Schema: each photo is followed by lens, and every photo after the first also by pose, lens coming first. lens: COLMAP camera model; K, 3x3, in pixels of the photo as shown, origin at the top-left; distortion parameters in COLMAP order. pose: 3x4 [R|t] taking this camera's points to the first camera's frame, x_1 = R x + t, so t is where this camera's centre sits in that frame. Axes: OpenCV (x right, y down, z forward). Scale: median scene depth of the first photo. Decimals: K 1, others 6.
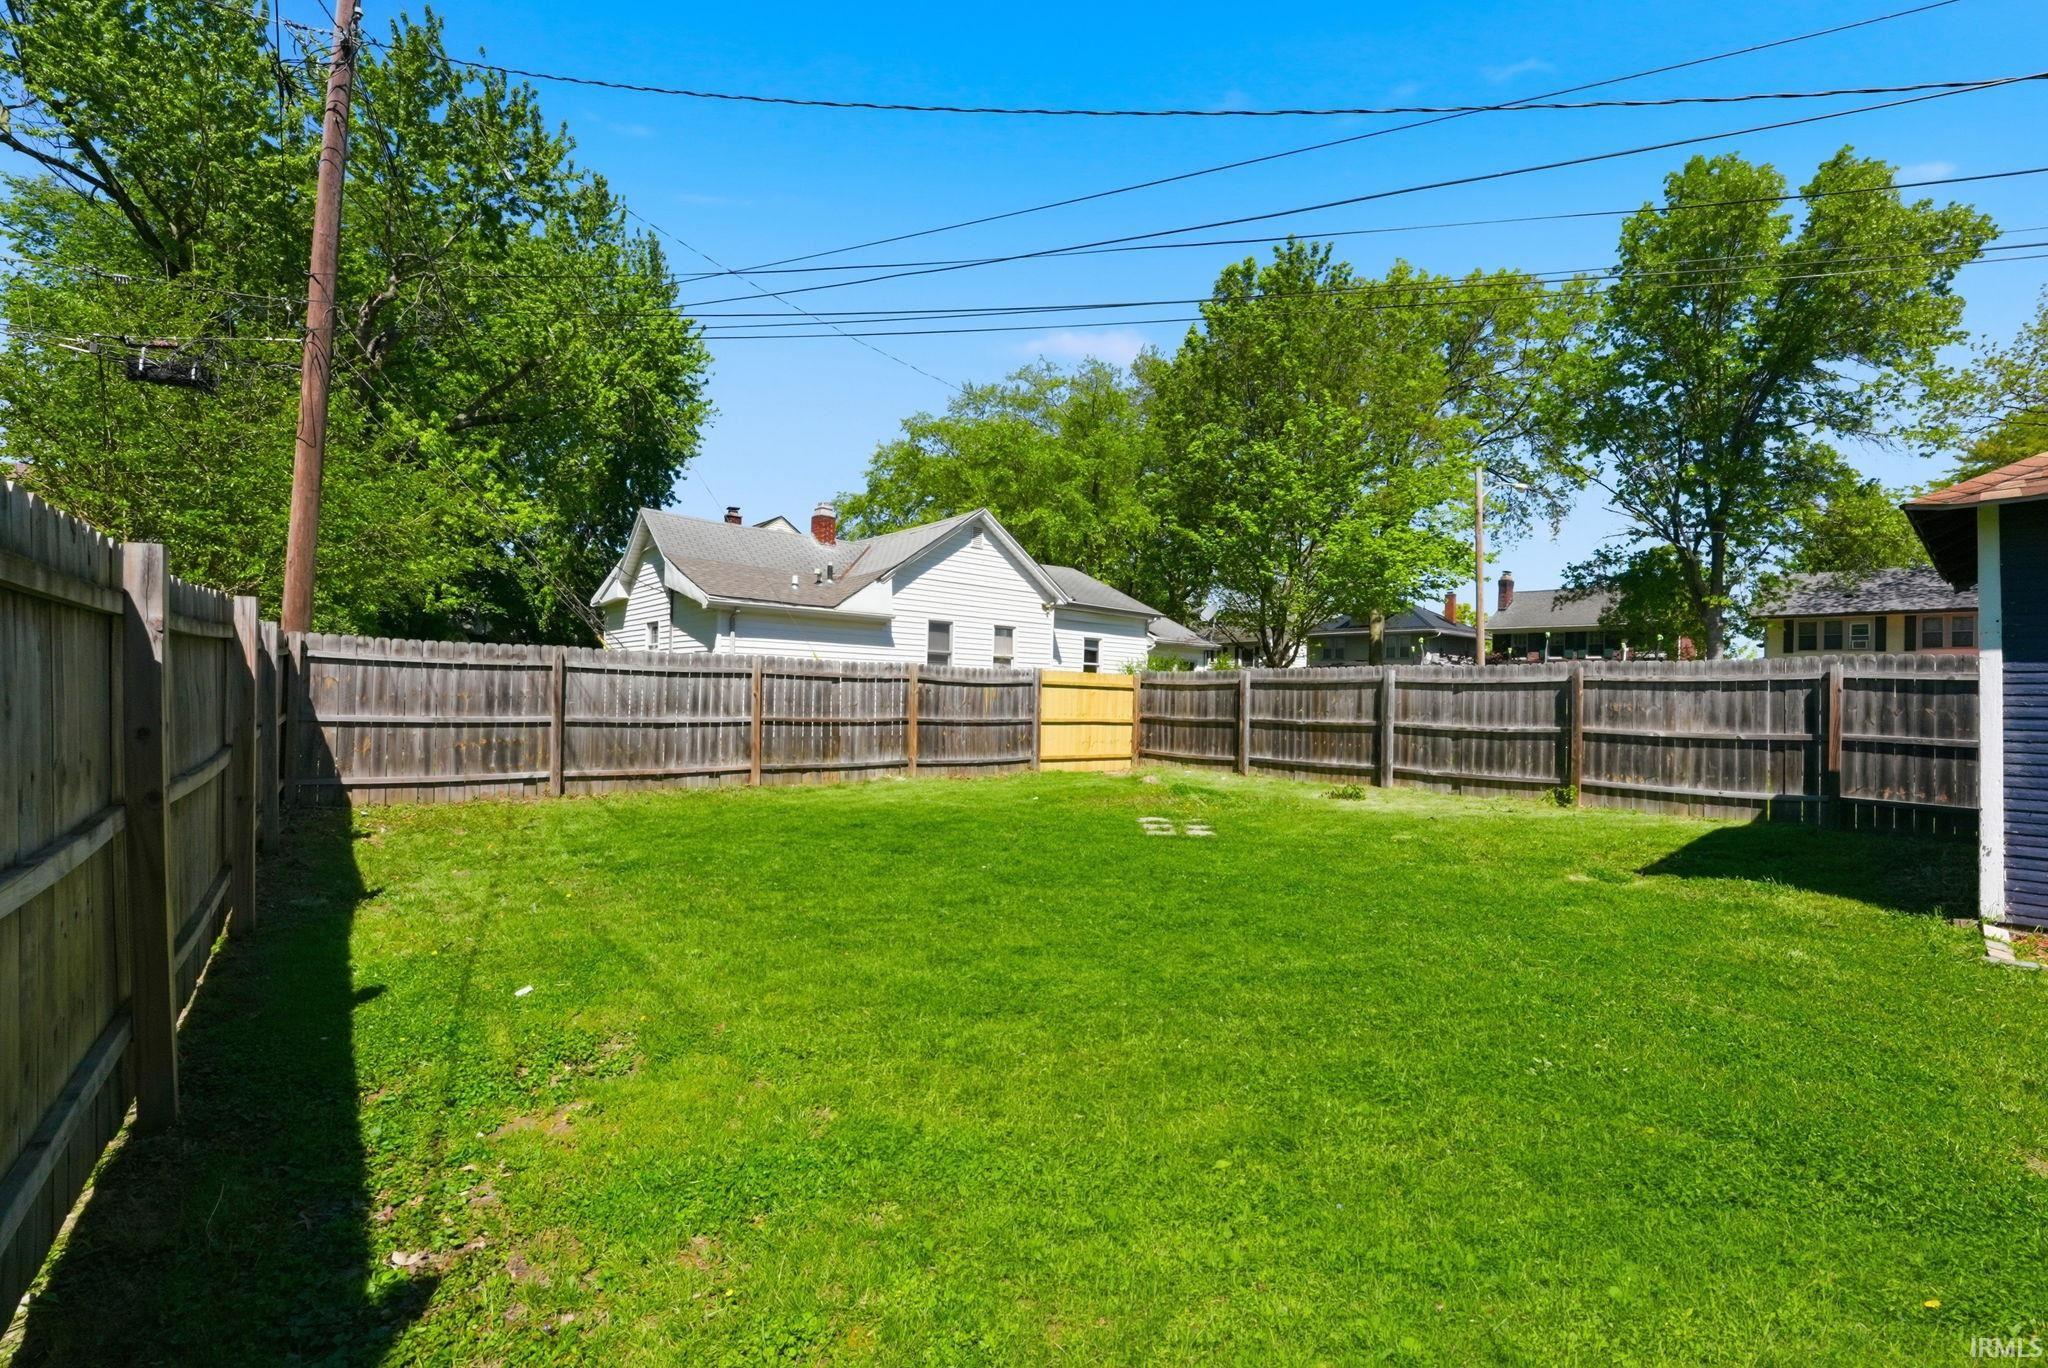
lens RADIAL K [[846.7, 0, 1018.8], [0, 846.7, 688.8], [0, 0, 1]] dist [-0.022460, 0.000686]
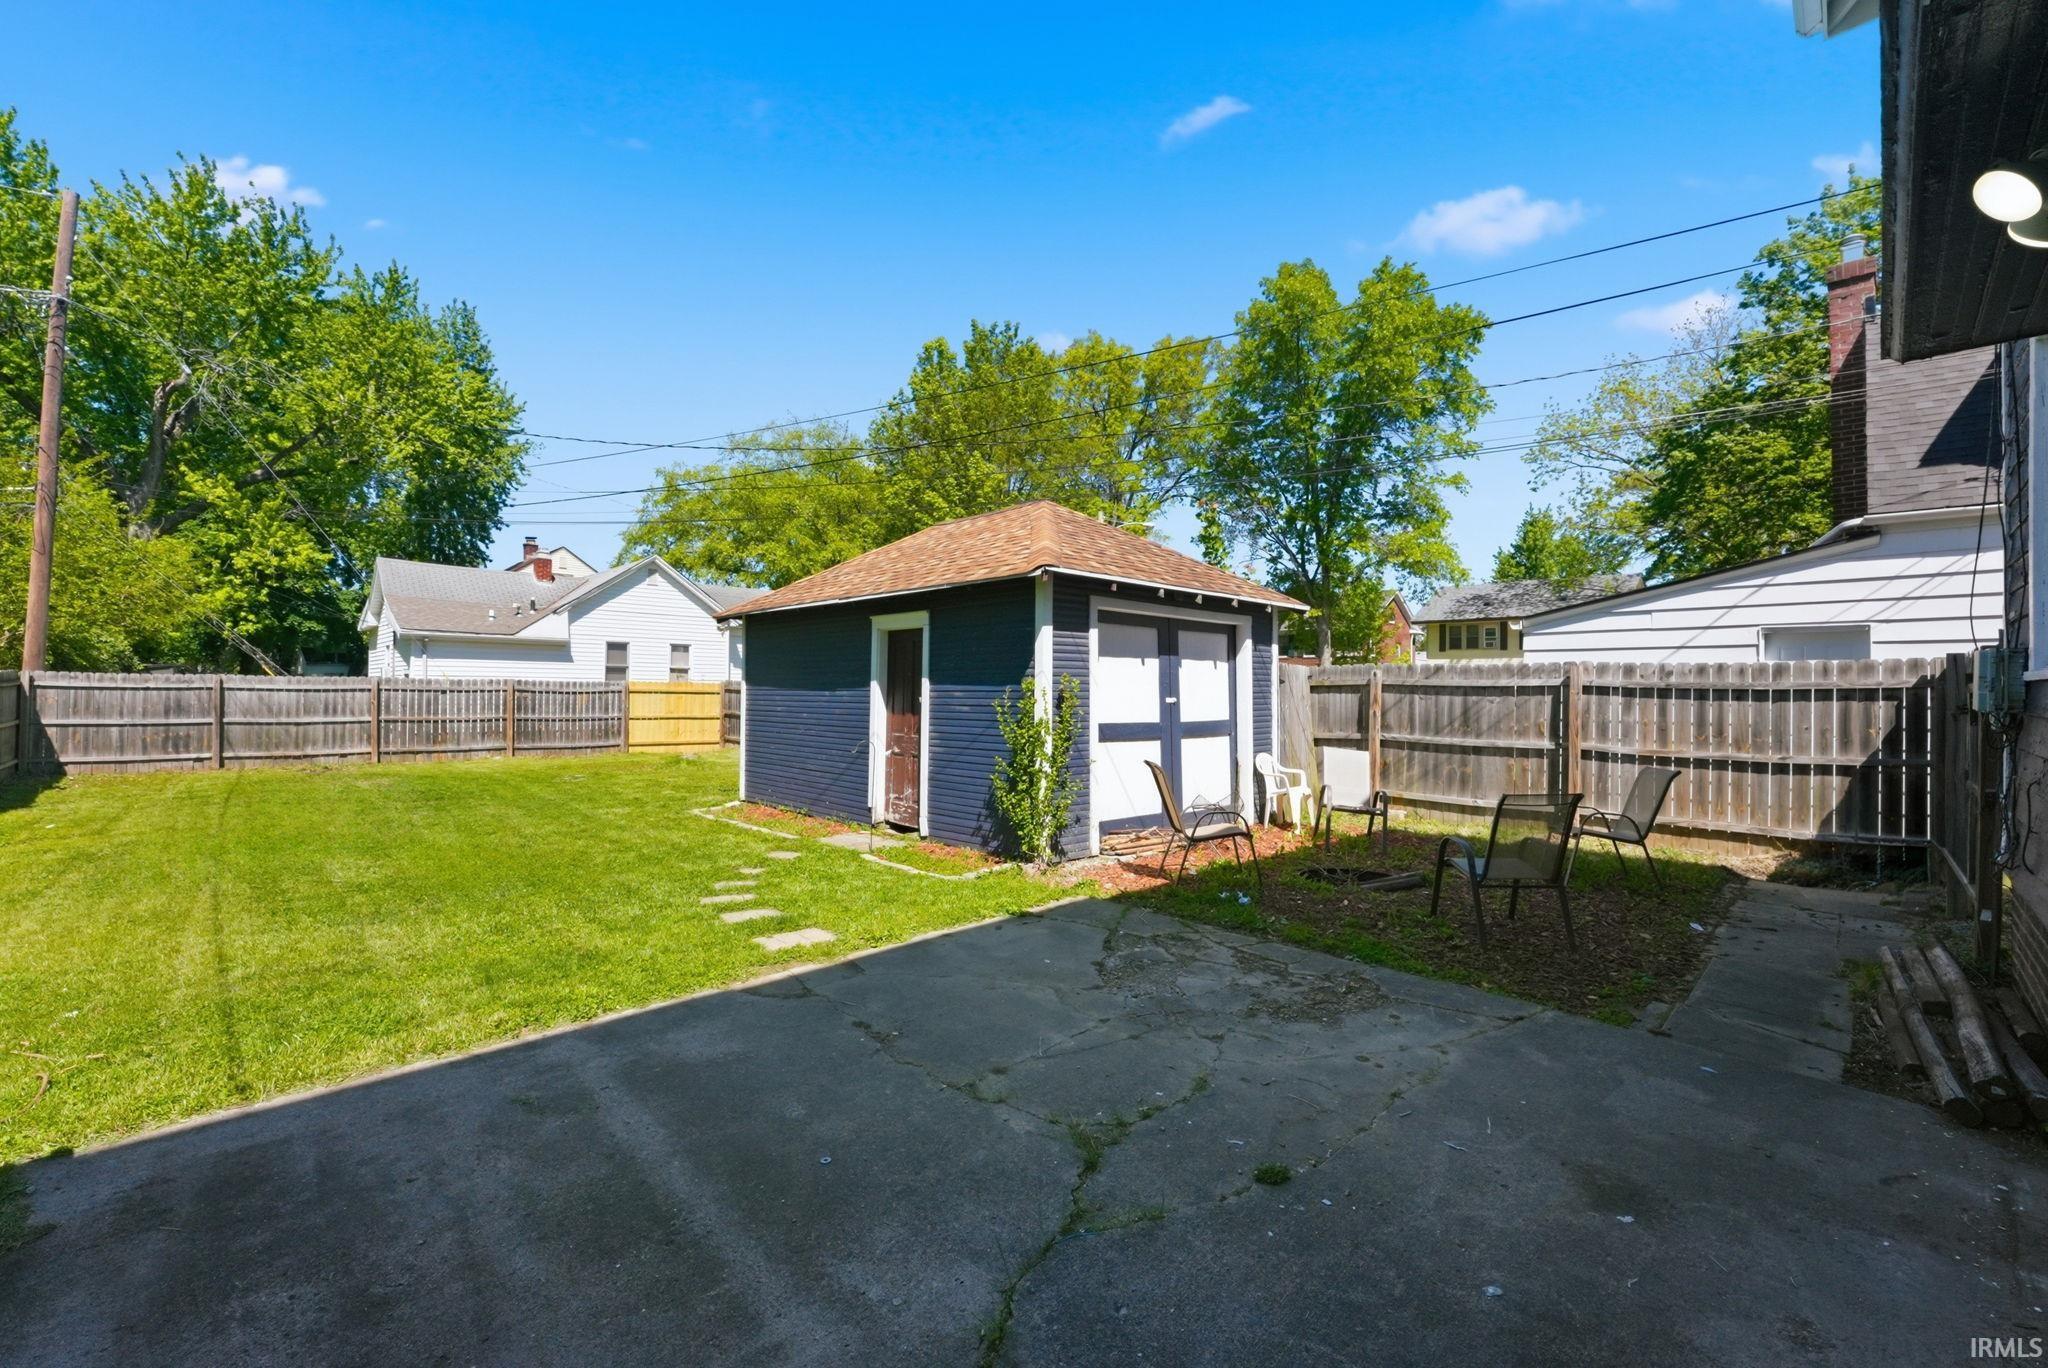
lens RADIAL K [[846.7, 0, 1032.7], [0, 846.7, 694.3], [0, 0, 1]] dist [-0.022460, 0.000686]
pose [[0.997814, -0.013328, 0.064727, 0.695206], [0.012567, 0.999847, 0.012143, -0.010567], [-0.064879, -0.011303, 0.997829, -0.517097]]
